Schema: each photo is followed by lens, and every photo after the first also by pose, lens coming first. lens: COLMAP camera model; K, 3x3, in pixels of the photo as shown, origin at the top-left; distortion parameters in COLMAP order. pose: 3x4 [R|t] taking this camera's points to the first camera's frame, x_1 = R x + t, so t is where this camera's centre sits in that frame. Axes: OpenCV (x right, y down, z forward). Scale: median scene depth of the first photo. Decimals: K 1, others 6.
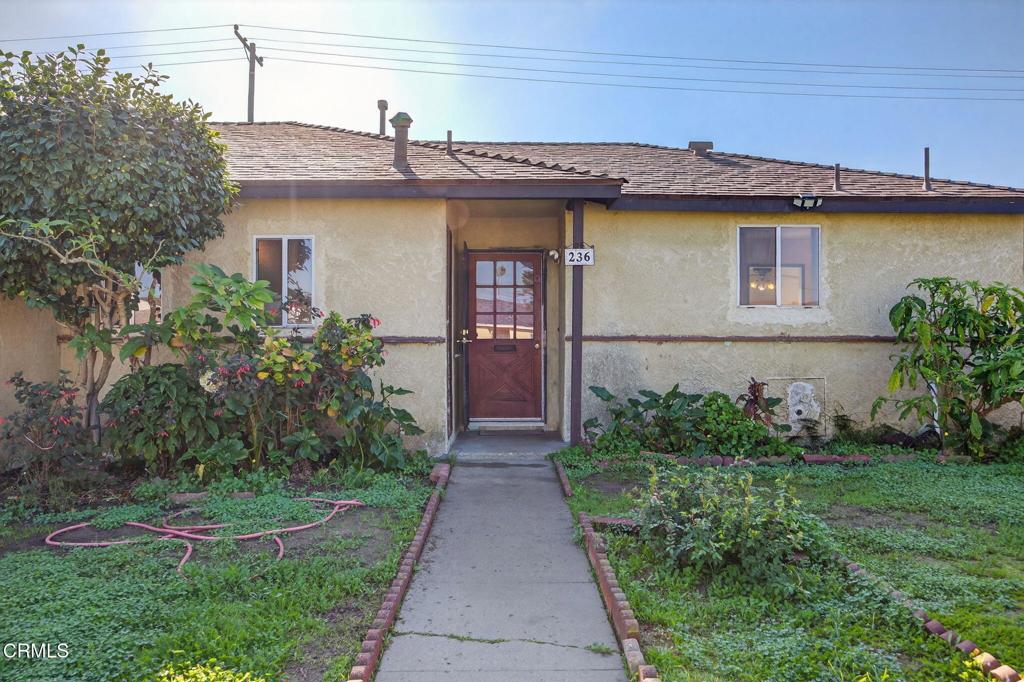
lens RADIAL K [[515.5, 0, 507.7], [0, 515.5, 337.5], [0, 0, 1]] dist [0.003150, 0.000414]
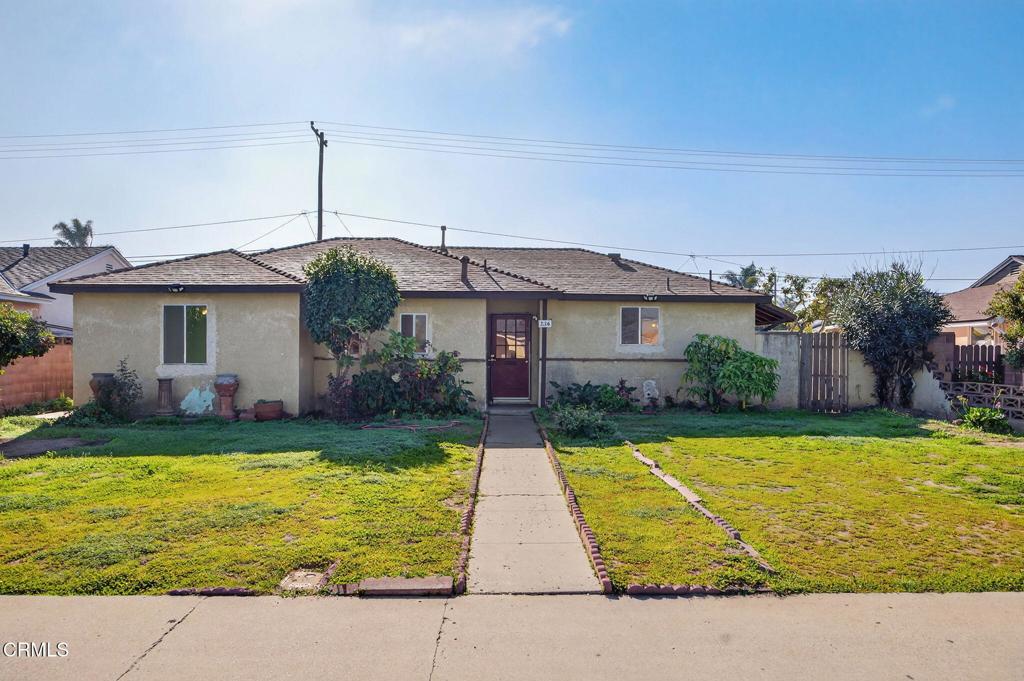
lens RADIAL K [[515.5, 0, 515.8], [0, 515.5, 343.0], [0, 0, 1]] dist [0.003150, 0.000414]
pose [[0.999668, 0.007380, 0.024692, -0.042544], [-0.007480, 0.999964, 0.003990, -0.076466], [-0.024661, -0.004173, 0.999687, -1.191550]]
